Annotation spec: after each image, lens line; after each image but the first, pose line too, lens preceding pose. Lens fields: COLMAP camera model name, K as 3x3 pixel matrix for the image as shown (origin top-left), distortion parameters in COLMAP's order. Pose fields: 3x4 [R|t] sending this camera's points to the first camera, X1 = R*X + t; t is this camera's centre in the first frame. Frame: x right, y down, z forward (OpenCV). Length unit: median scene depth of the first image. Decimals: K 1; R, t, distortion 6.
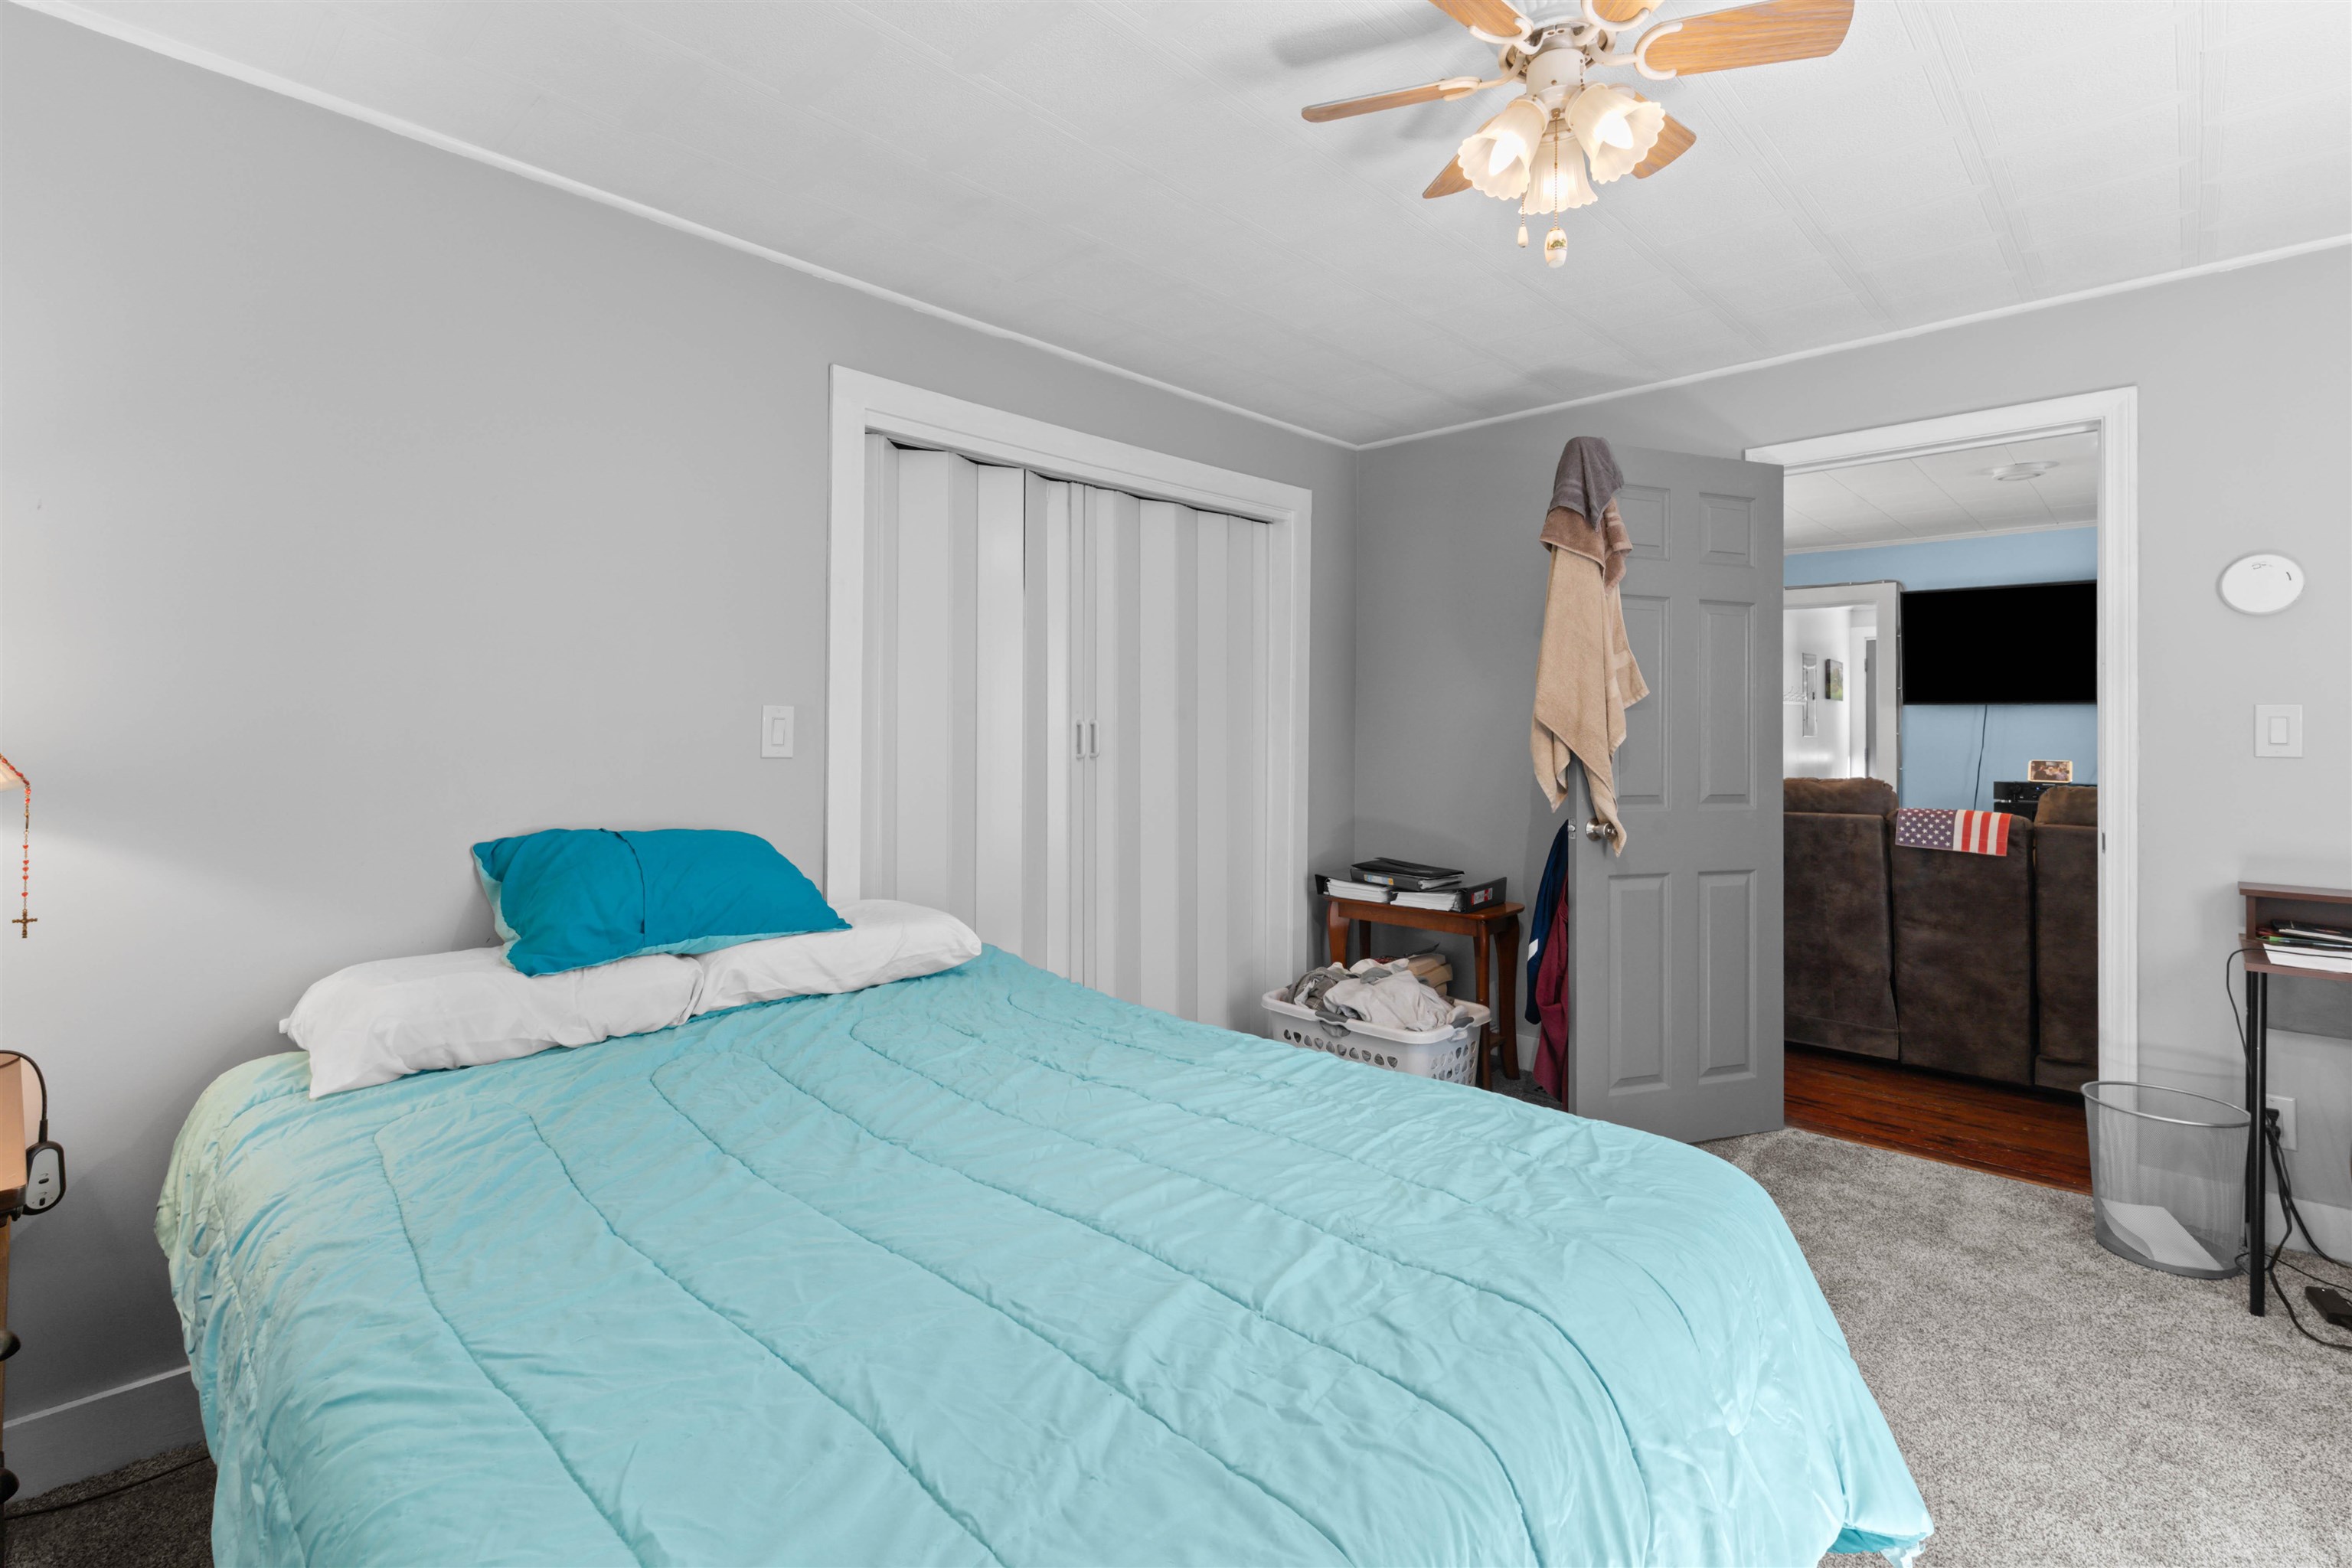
lens RADIAL K [[1066.1, 0, 1151.2], [0, 1066.1, 720.9], [0, 0, 1]] dist [-0.000564, -0.000042]
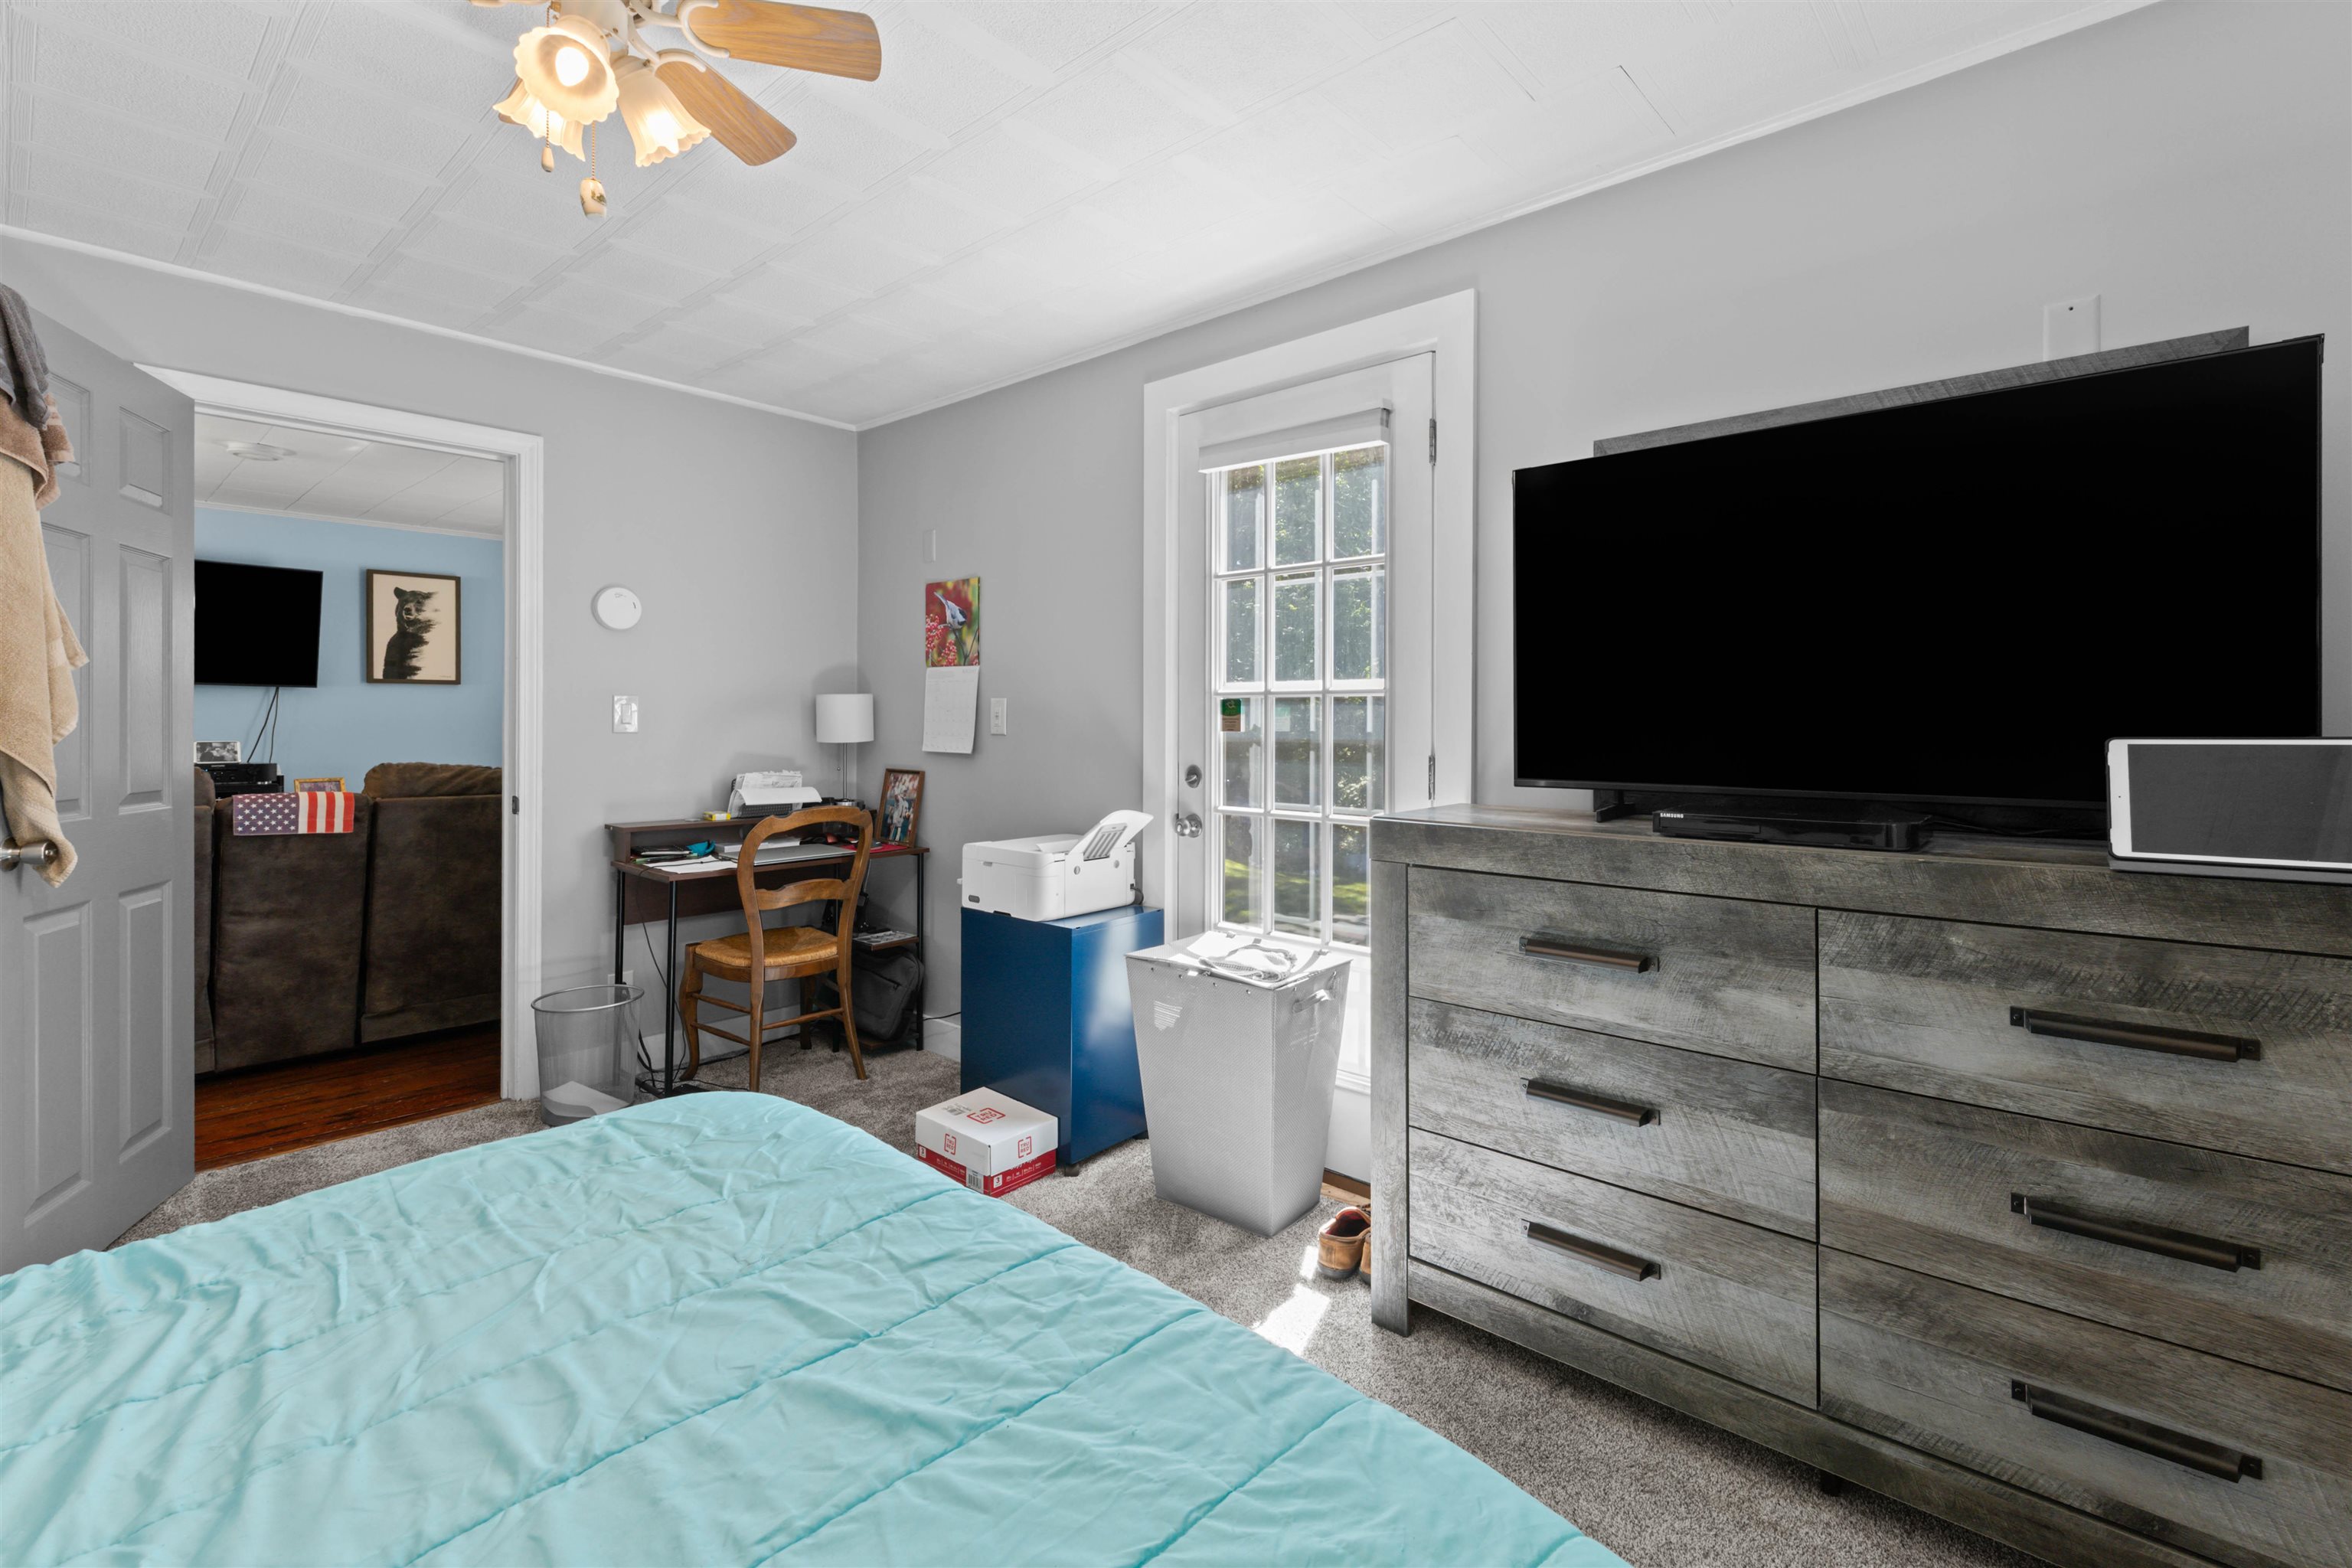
lens RADIAL K [[1066.1, 0, 1151.2], [0, 1066.1, 720.9], [0, 0, 1]] dist [-0.000564, -0.000042]
pose [[-0.029181, -0.007367, 0.999547, -0.268697], [-0.012672, 0.999895, 0.006999, 0.000117], [-0.999494, -0.012462, -0.029272, 0.249361]]
